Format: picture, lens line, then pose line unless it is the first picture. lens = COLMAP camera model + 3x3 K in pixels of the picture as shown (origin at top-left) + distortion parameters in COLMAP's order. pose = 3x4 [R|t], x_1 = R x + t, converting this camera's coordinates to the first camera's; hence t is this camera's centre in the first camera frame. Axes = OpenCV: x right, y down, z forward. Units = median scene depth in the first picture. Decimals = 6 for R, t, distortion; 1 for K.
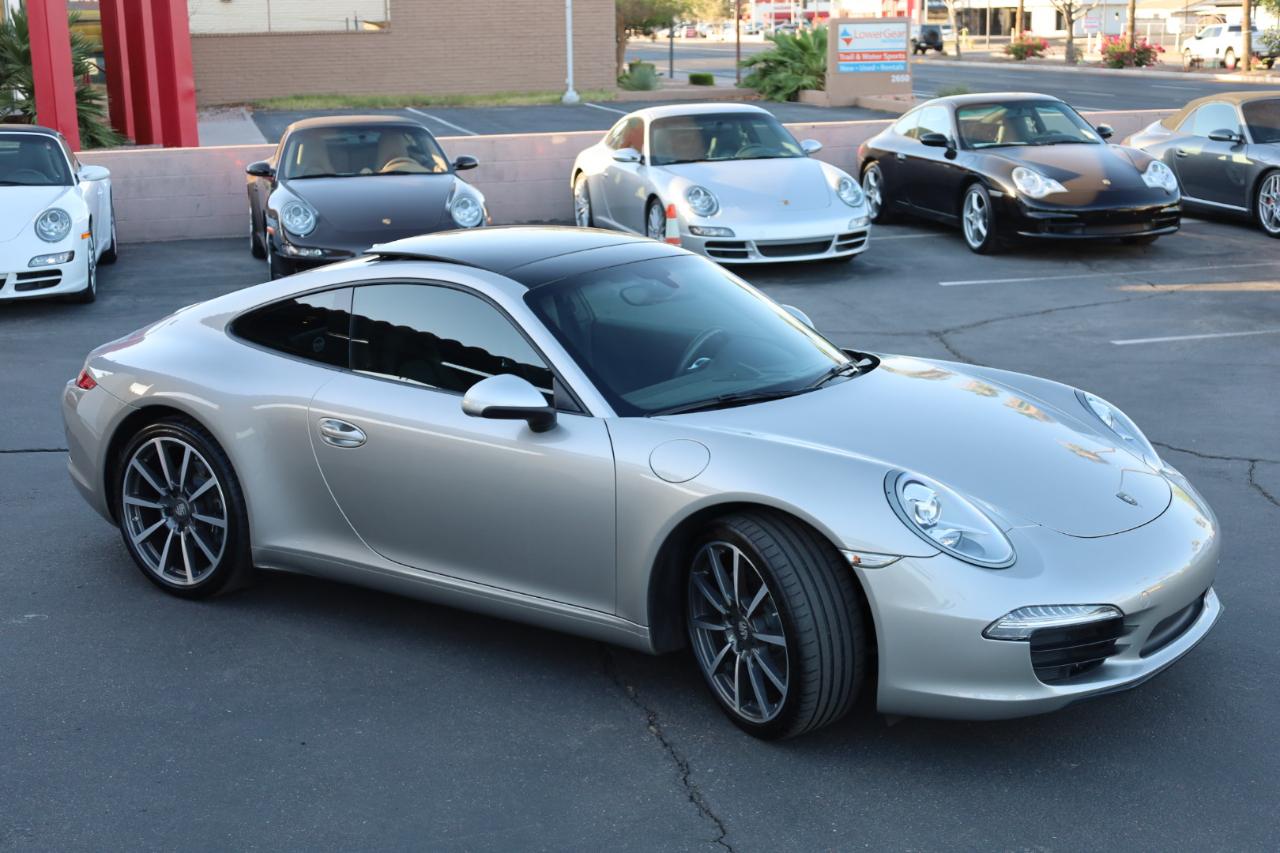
lens RADIAL K [[1754.6, 0, 640.0], [0, 1754.6, 426.5], [0, 0, 1]] dist [-0.004704, 0.019222]
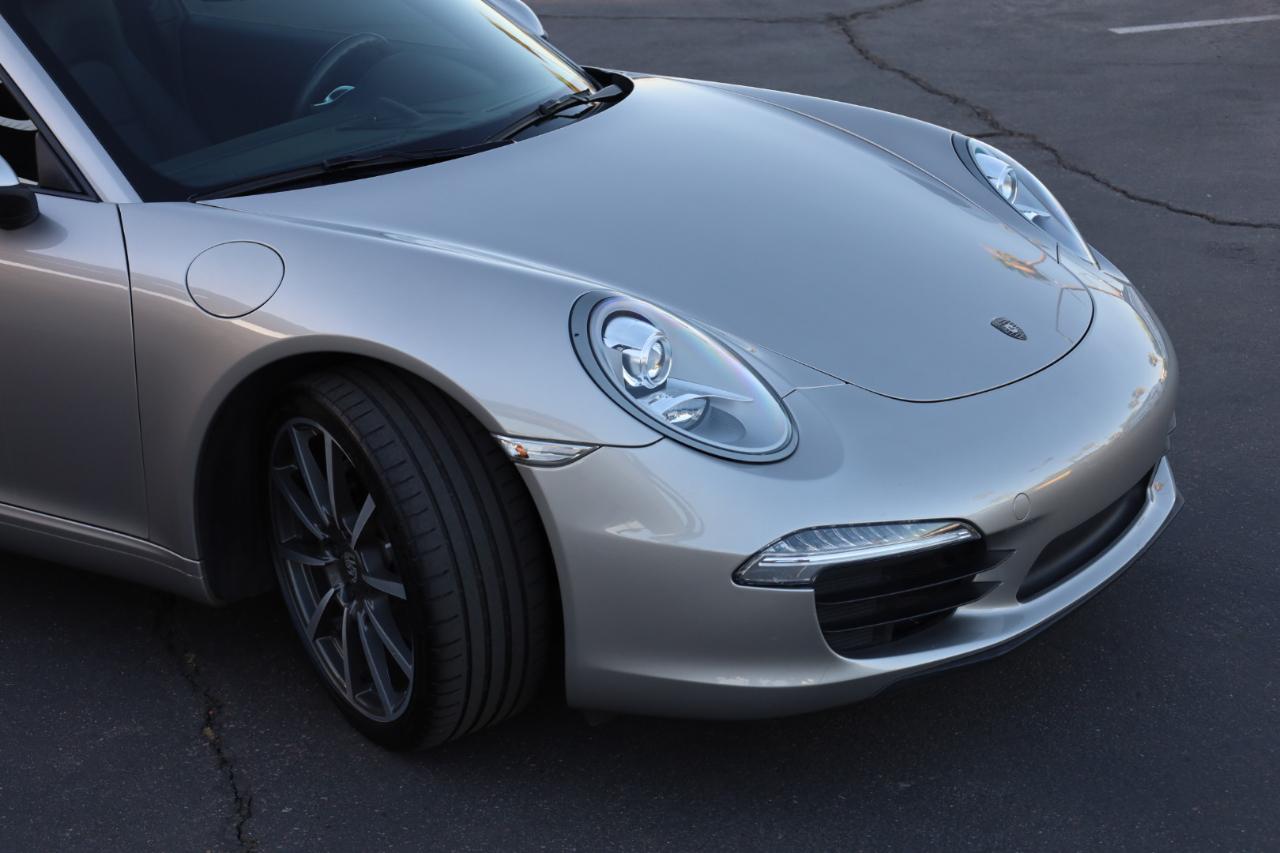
lens RADIAL K [[2563.4, 0, 640.0], [0, 2563.4, 426.5], [0, 0, 1]] dist [-0.024089, 0.167855]
pose [[0.999078, -0.019305, 0.038355, 0.124215], [0.014874, 0.993527, 0.112621, -0.025672], [-0.040281, -0.111947, 0.992897, 0.153138]]
